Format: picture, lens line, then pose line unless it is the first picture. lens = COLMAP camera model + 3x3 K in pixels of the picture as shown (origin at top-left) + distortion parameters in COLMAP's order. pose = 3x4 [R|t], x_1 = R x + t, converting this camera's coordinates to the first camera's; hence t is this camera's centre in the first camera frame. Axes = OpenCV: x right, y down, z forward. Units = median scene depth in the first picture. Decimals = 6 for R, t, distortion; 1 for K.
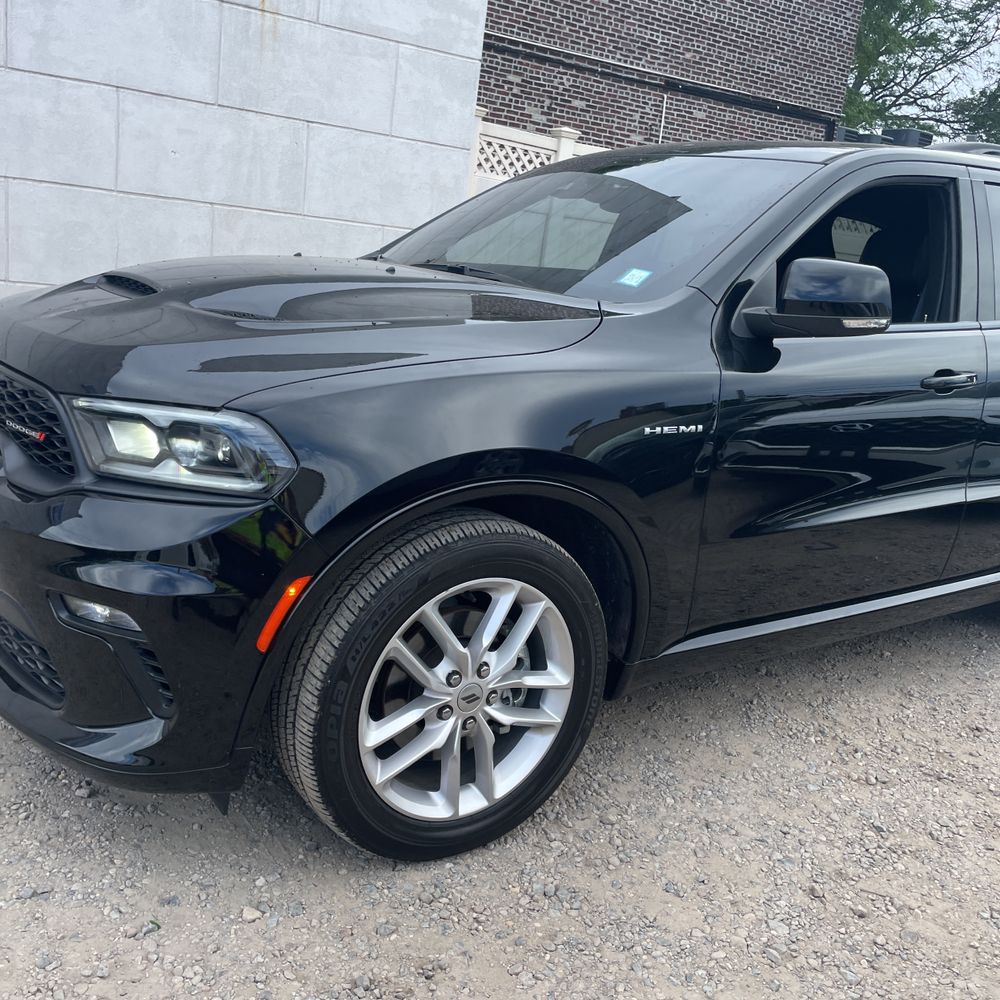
lens RADIAL K [[994.5, 0, 500.2], [0, 994.5, 492.8], [0, 0, 1]] dist [0.094900, -0.127690]
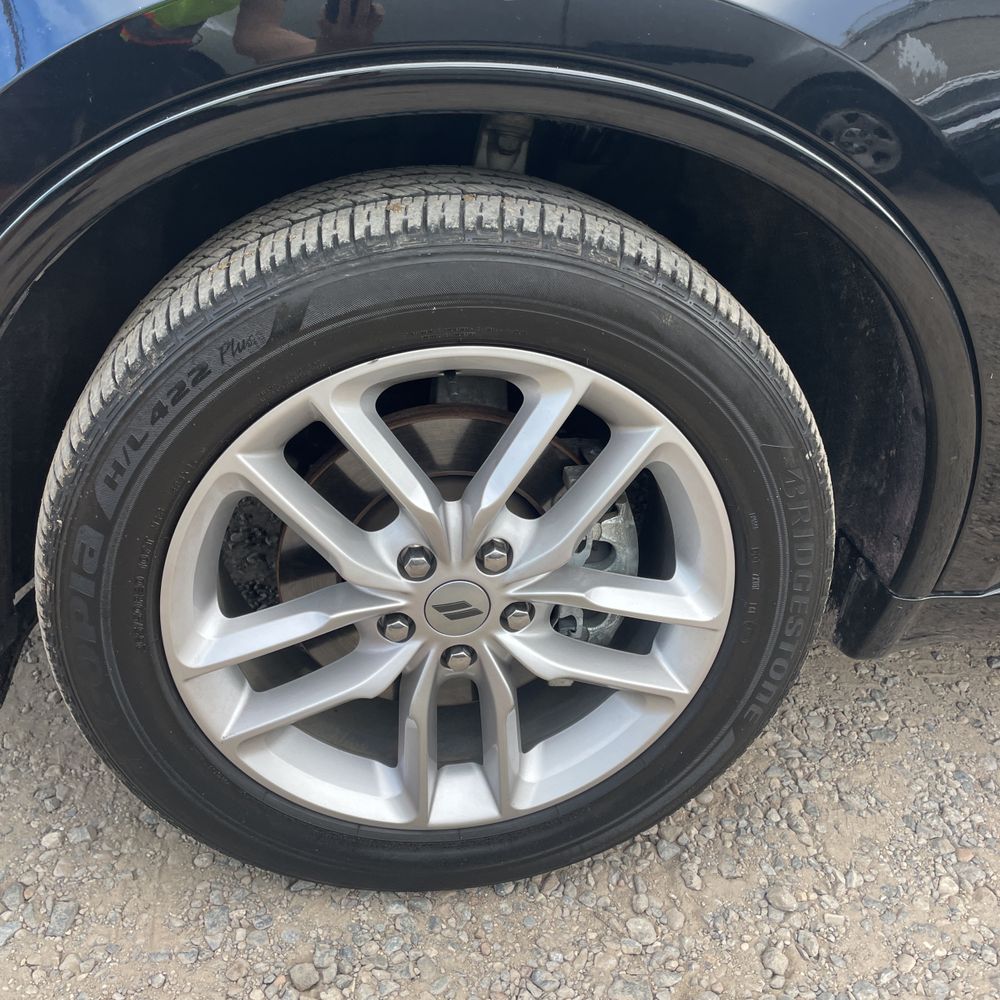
lens RADIAL K [[994.5, 0, 500.2], [0, 994.5, 492.8], [0, 0, 1]] dist [0.094900, -0.127690]
pose [[0.898985, 0.193244, -0.393042, 0.133269], [-0.104228, 0.966011, 0.236556, 0.039704], [0.425396, -0.171695, 0.888571, 0.531518]]
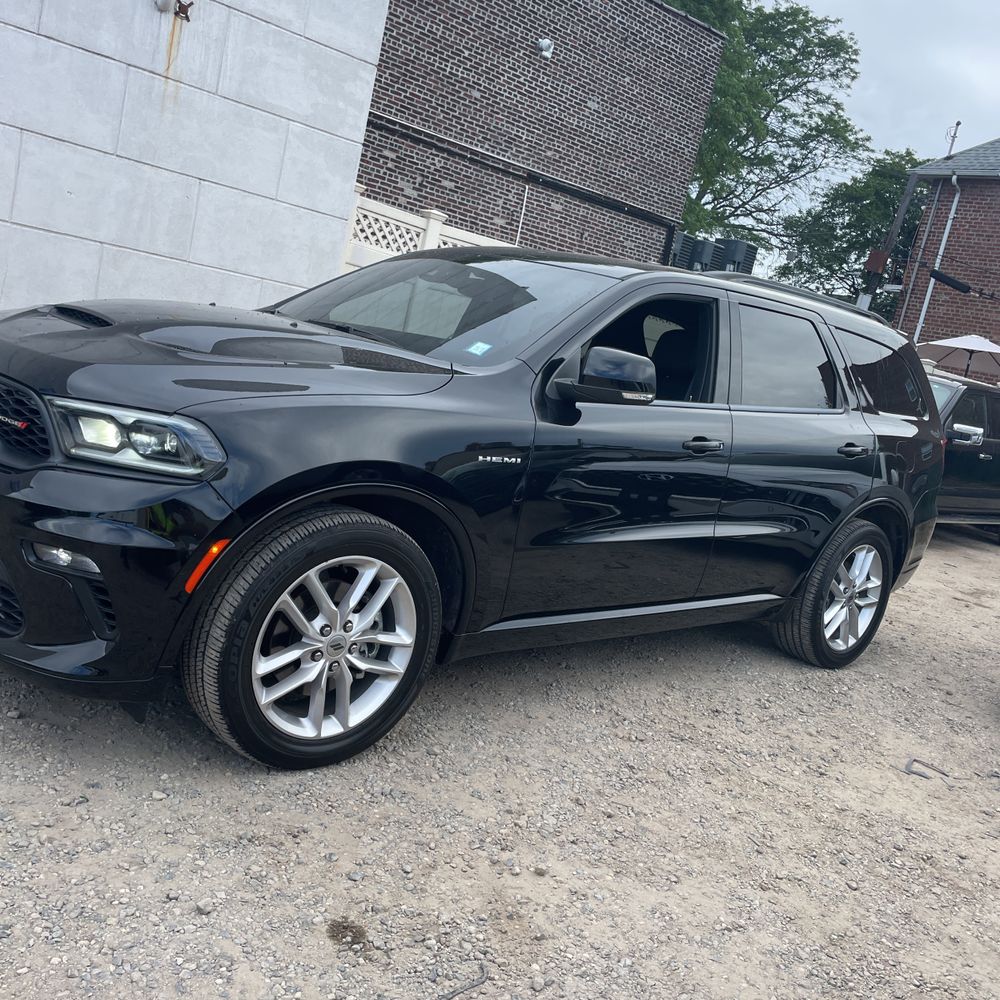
lens RADIAL K [[992.9, 0, 517.4], [0, 992.9, 493.0], [0, 0, 1]] dist [0.088165, -0.118798]
pose [[0.983885, 0.068108, 0.165321, -0.022925], [-0.057946, 0.996166, -0.065534, 0.063999], [-0.169151, 0.054899, 0.984060, -0.317809]]
